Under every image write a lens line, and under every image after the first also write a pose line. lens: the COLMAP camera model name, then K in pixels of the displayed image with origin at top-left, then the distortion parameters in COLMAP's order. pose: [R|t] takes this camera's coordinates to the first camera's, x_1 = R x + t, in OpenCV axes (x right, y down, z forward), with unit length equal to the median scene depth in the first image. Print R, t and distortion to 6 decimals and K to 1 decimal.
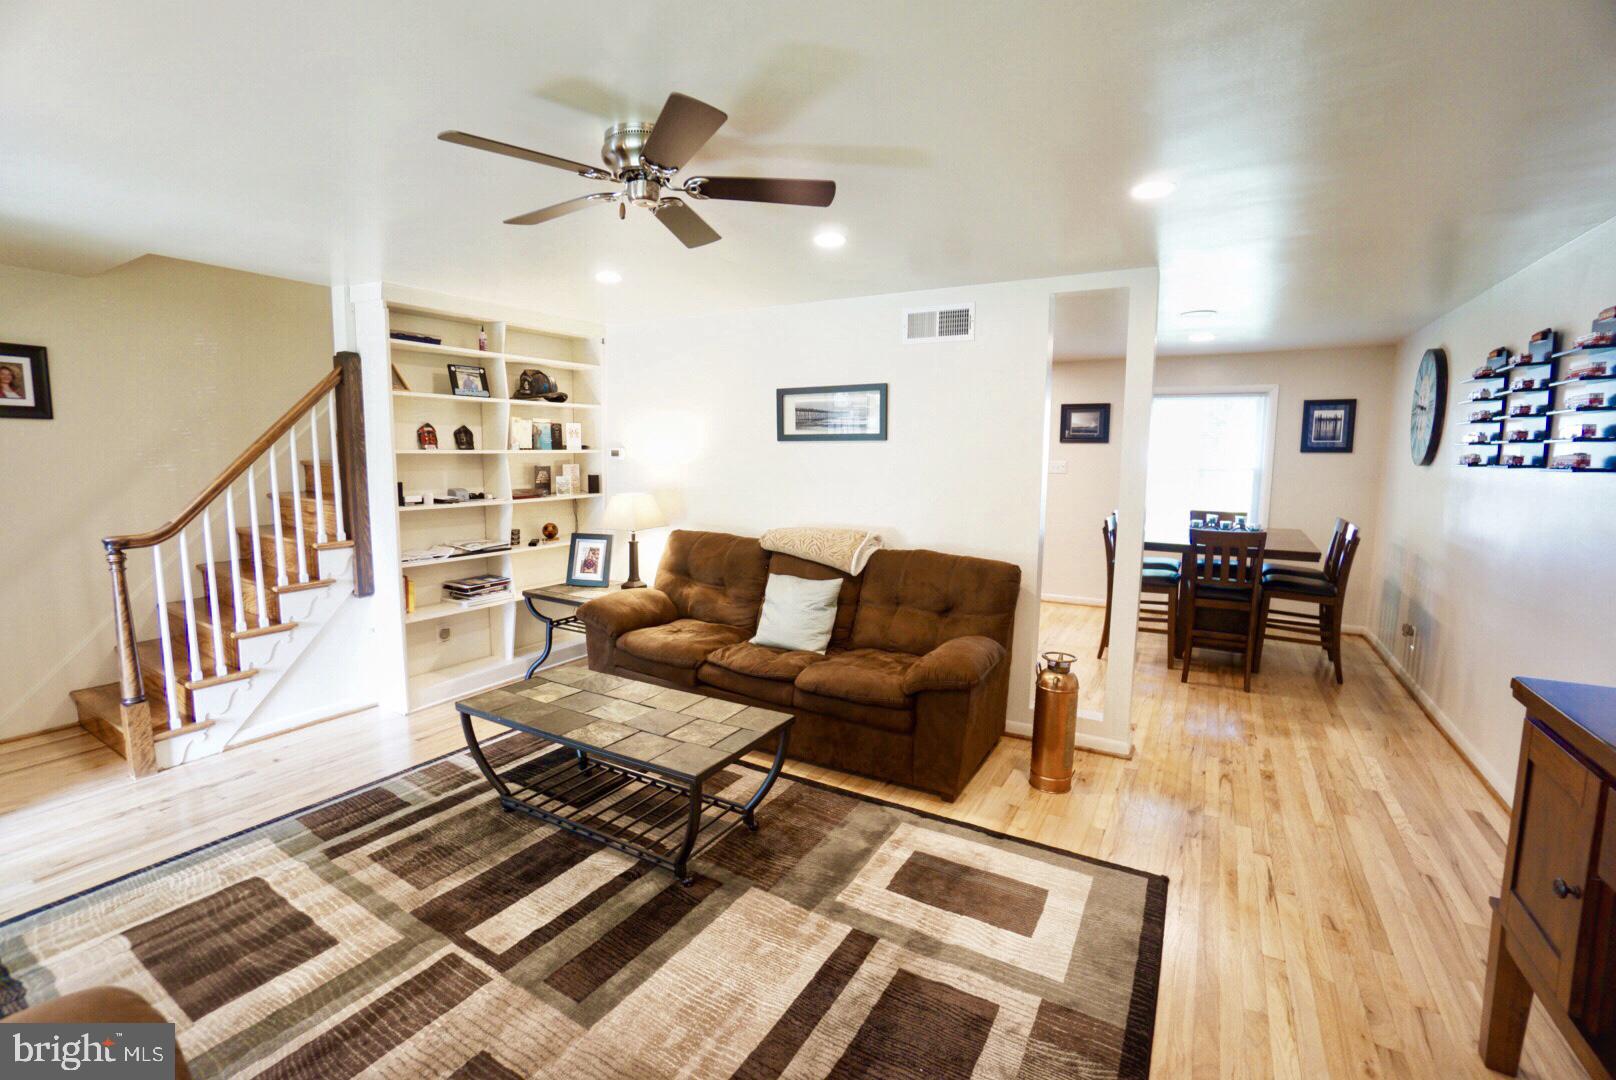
lens RADIAL K [[718.4, 0, 790.3], [0, 718.4, 536.0], [0, 0, 1]] dist [-0.050766, 0.015011]
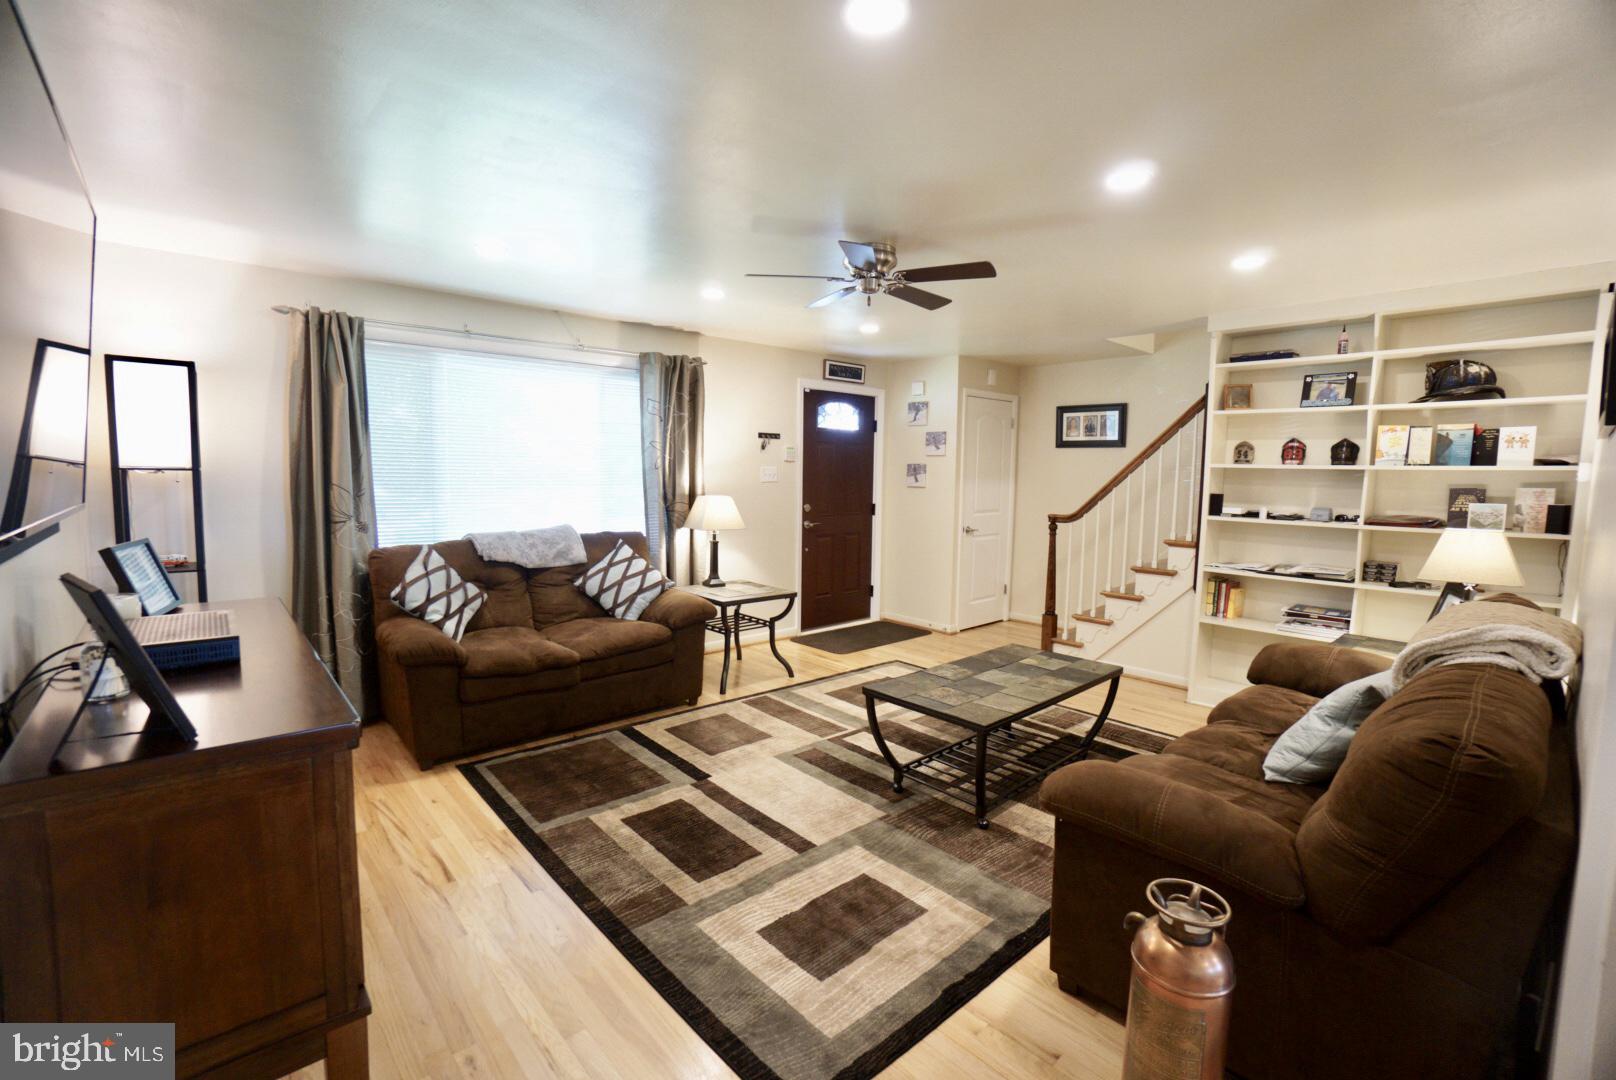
lens RADIAL K [[718.4, 0, 786.8], [0, 718.4, 535.1], [0, 0, 1]] dist [-0.050766, 0.015011]
pose [[-0.308997, 0.073905, -0.948187, 0.972504], [-0.127654, 0.984732, 0.118354, -0.079948], [0.942457, 0.157611, -0.294845, 0.984865]]
